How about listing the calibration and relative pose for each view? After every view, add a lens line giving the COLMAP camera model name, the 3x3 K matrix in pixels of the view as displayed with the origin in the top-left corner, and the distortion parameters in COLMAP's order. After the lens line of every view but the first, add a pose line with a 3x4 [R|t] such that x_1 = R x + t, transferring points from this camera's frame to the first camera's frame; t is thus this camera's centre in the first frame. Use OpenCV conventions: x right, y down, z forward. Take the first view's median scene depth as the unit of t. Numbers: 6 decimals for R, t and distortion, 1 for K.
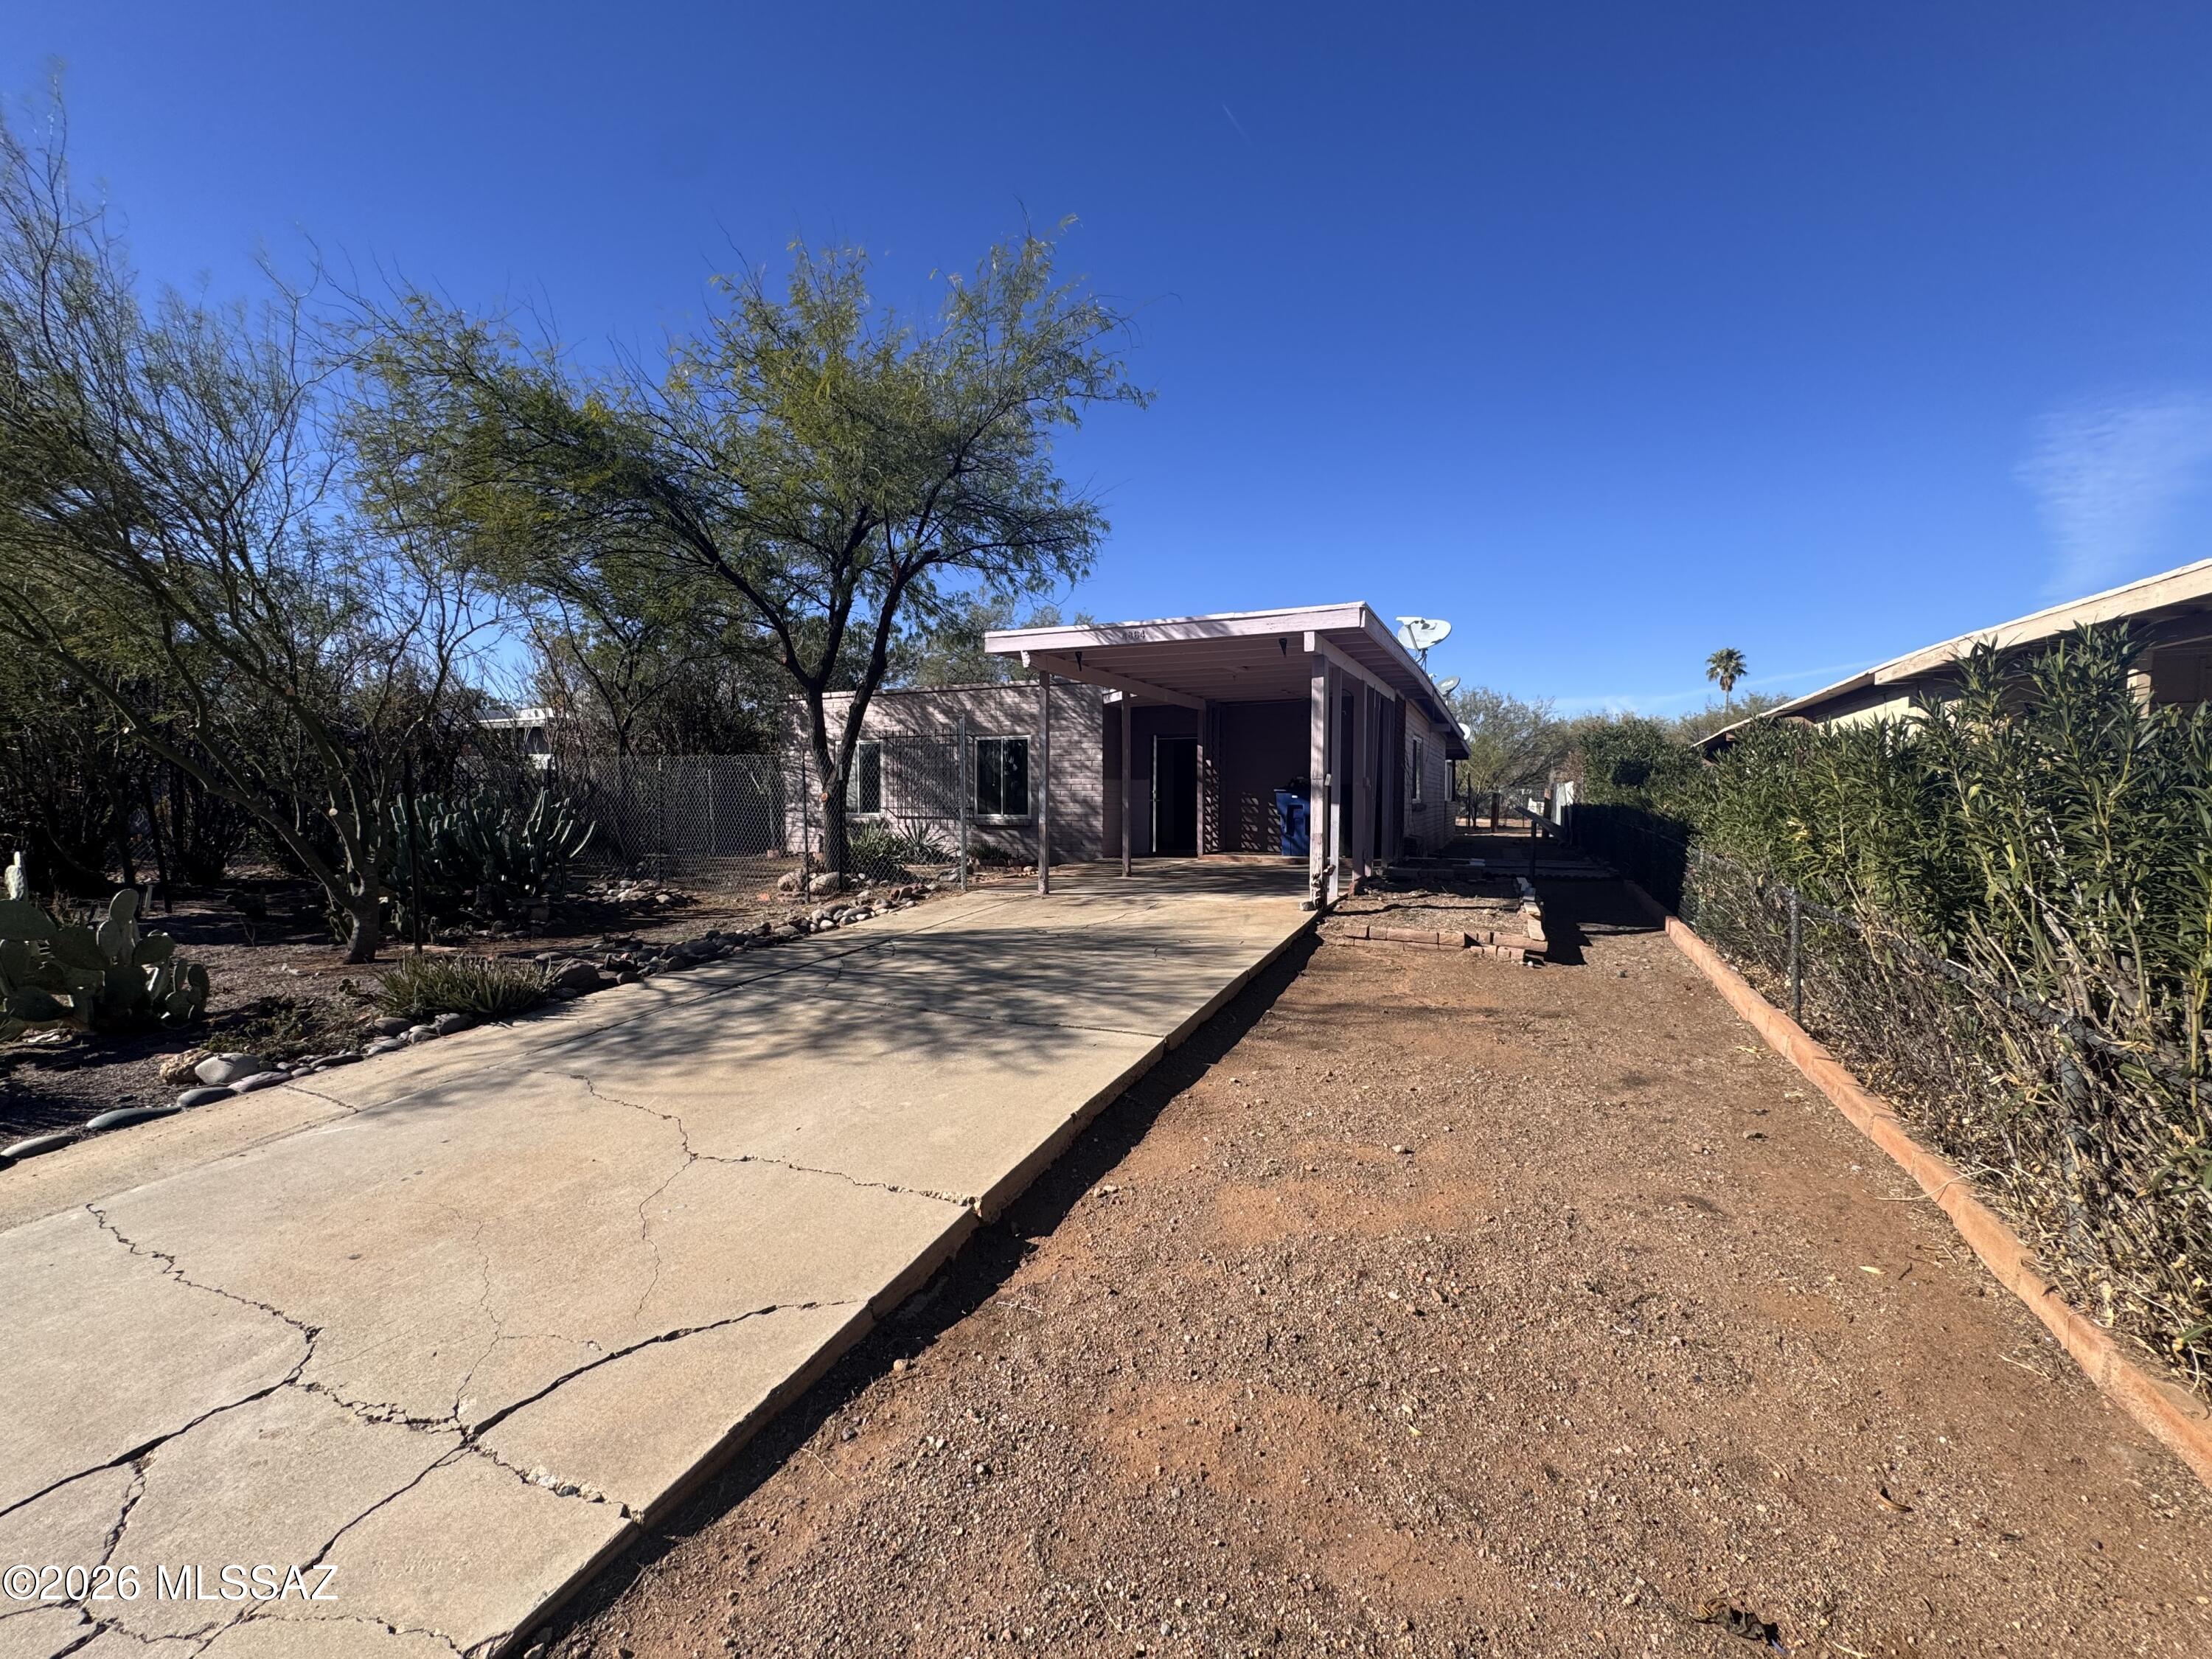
lens RADIAL K [[877.1, 0, 1105.7], [0, 877.1, 826.0], [0, 0, 1]] dist [-0.003208, 0.000351]
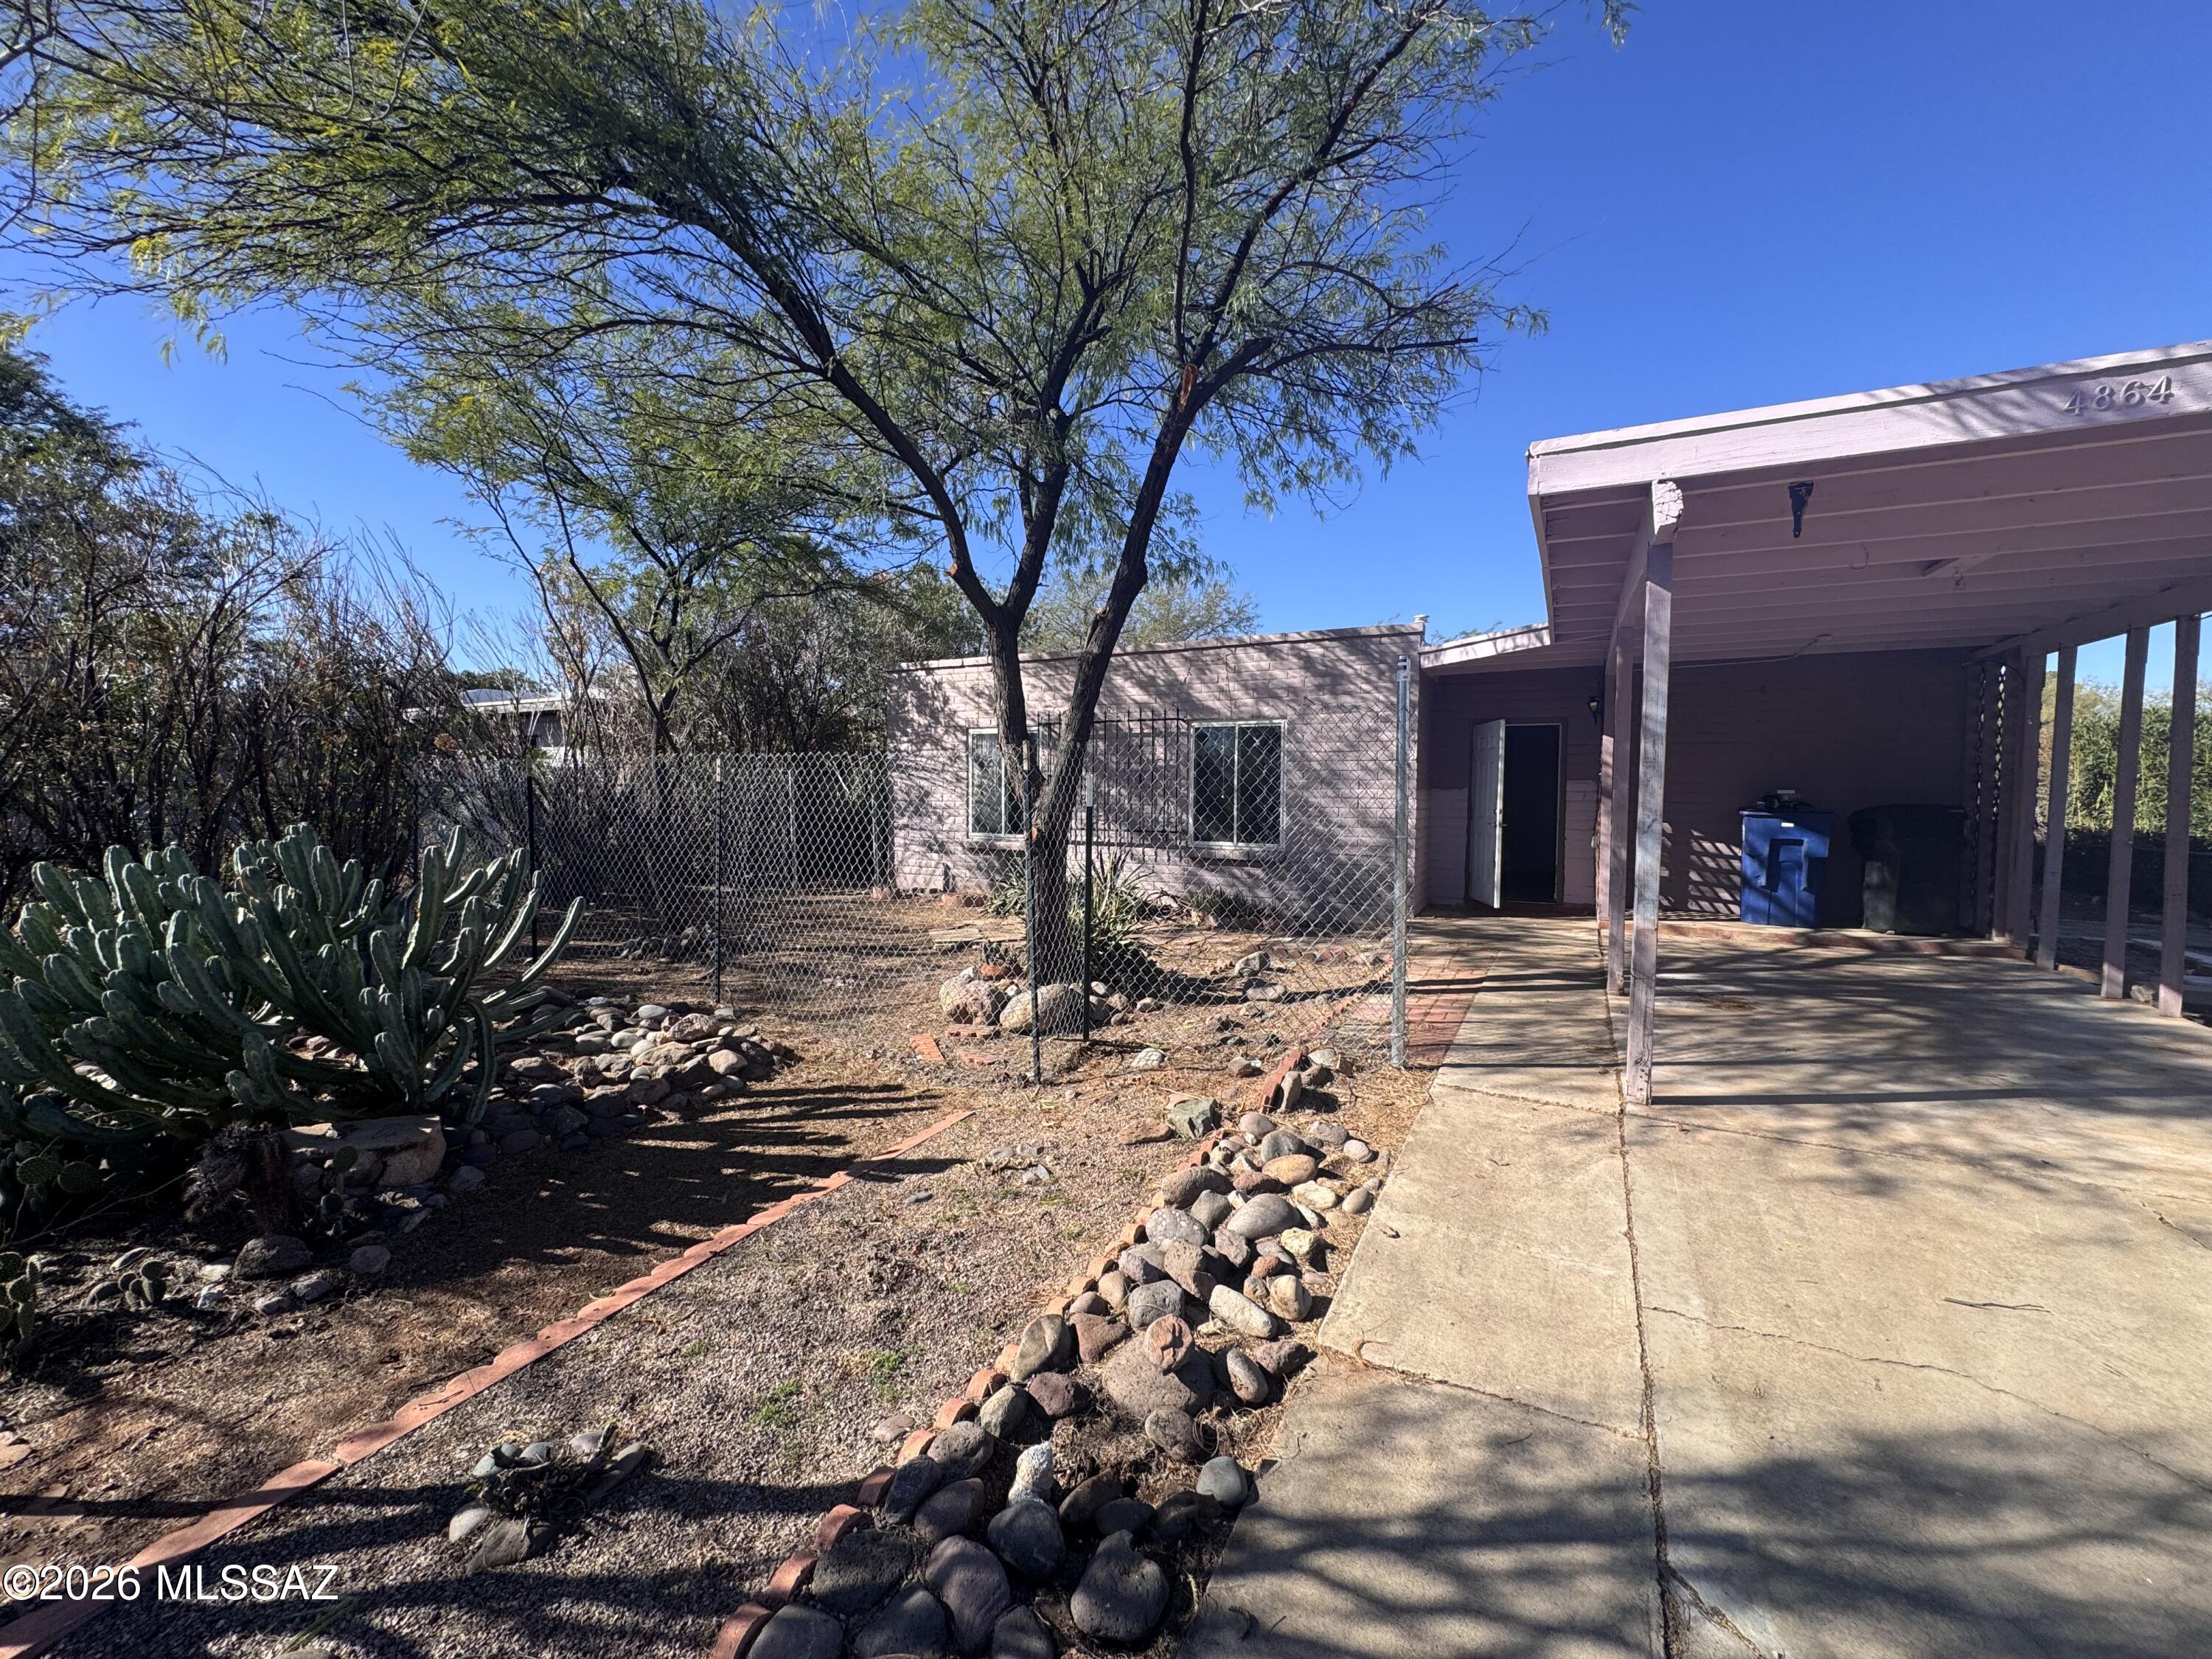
lens RADIAL K [[877.1, 0, 1107.0], [0, 877.1, 832.3], [0, 0, 1]] dist [-0.003208, 0.000351]
pose [[0.998220, 0.007131, -0.059211, -0.173816], [-0.006092, 0.999824, 0.017720, -0.031414], [0.059327, -0.017327, 0.998088, 0.347866]]
